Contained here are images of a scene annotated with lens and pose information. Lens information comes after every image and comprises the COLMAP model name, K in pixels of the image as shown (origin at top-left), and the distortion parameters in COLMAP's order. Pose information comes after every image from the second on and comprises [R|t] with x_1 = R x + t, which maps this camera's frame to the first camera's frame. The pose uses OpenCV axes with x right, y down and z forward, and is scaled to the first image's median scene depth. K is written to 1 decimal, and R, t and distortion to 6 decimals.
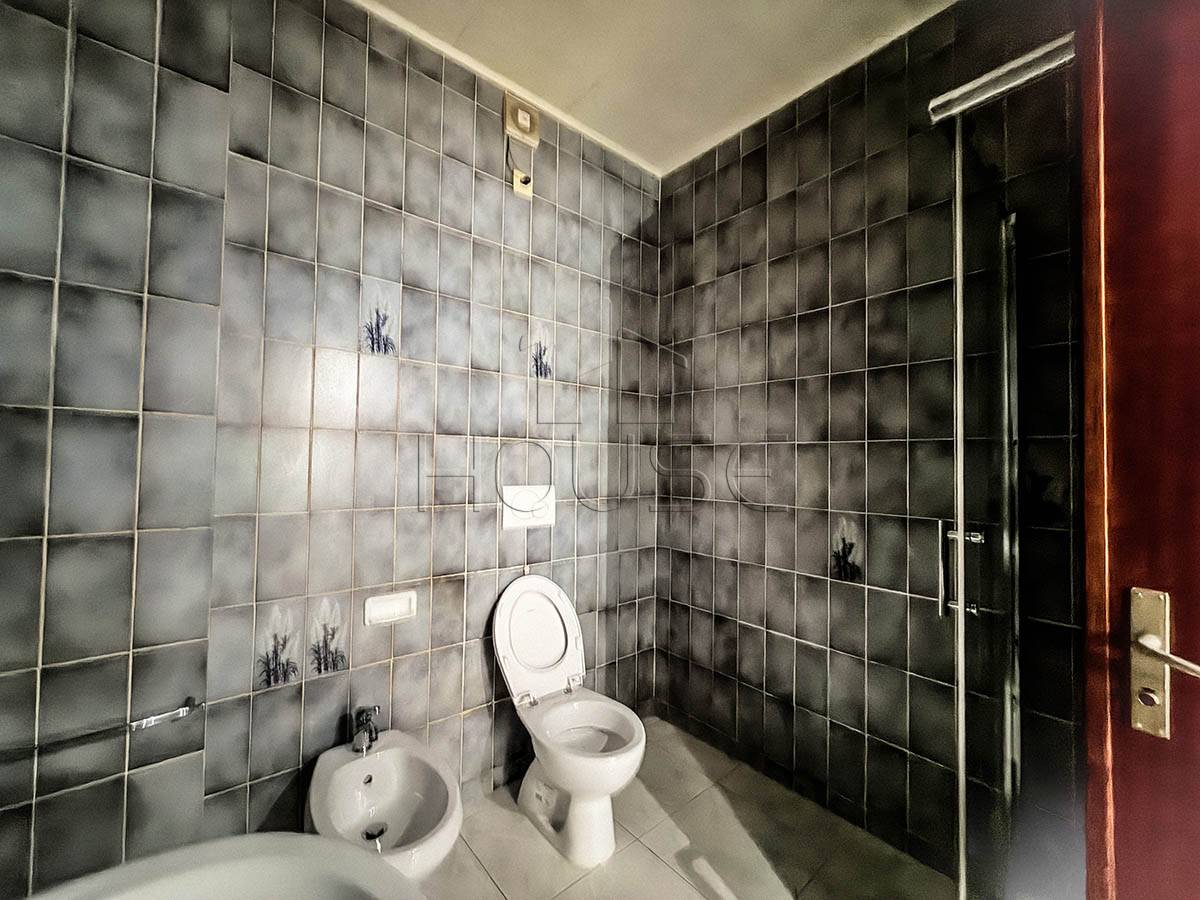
lens RADIAL K [[481.2, 0, 594.7], [0, 481.2, 450.5], [0, 0, 1]] dist [-0.001170, -0.000116]
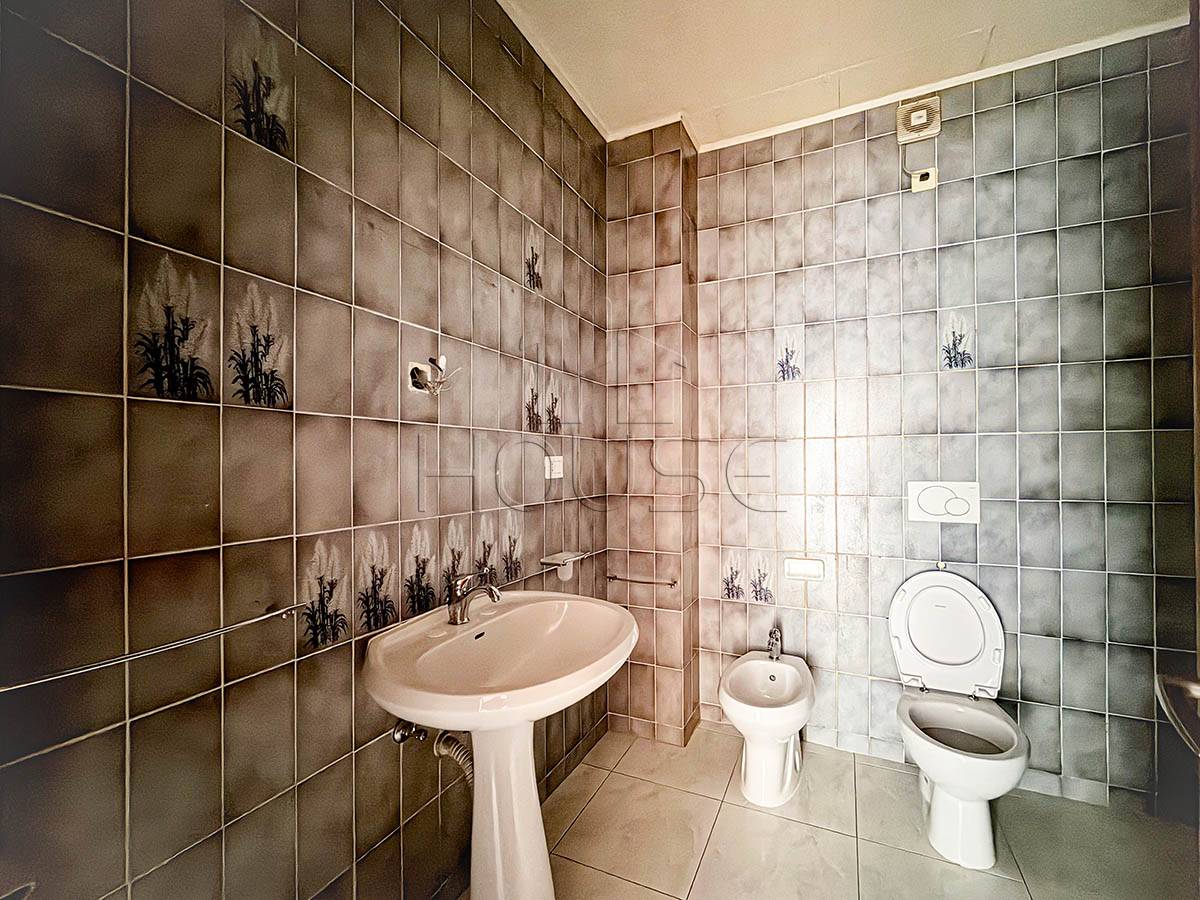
lens RADIAL K [[481.2, 0, 594.7], [0, 481.2, 450.5], [0, 0, 1]] dist [-0.001170, -0.000116]
pose [[0.391431, -0.035352, -0.919528, 0.545872], [0.035421, 0.999100, -0.023332, 0.010080], [0.919525, -0.023438, 0.392331, -0.039680]]
